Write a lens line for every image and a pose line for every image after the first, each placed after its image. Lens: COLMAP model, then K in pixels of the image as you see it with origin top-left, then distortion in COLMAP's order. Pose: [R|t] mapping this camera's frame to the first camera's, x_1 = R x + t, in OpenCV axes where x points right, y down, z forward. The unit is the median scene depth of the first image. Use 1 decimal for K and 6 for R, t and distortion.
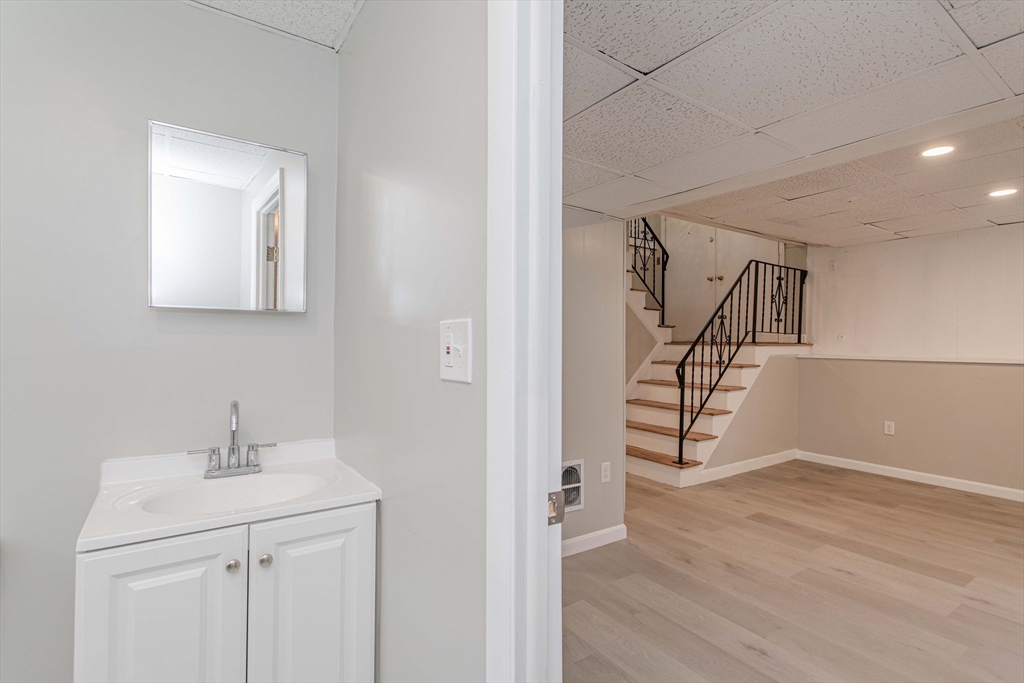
lens RADIAL K [[490.5, 0, 511.6], [0, 490.5, 341.4], [0, 0, 1]] dist [0.002257, 0.000376]
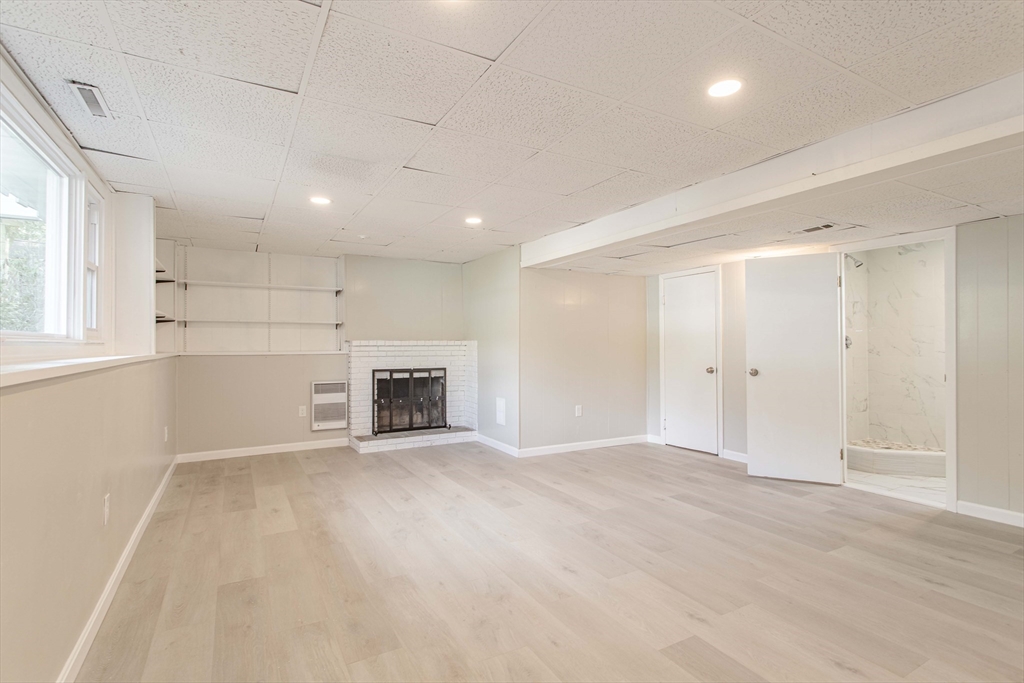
lens RADIAL K [[490.5, 0, 511.6], [0, 490.5, 341.4], [0, 0, 1]] dist [0.002257, 0.000376]
pose [[-0.997080, -0.003144, 0.076293, 0.832649], [-0.003767, 0.999961, -0.008014, 0.019701], [-0.076265, -0.008278, -0.997053, 1.313858]]
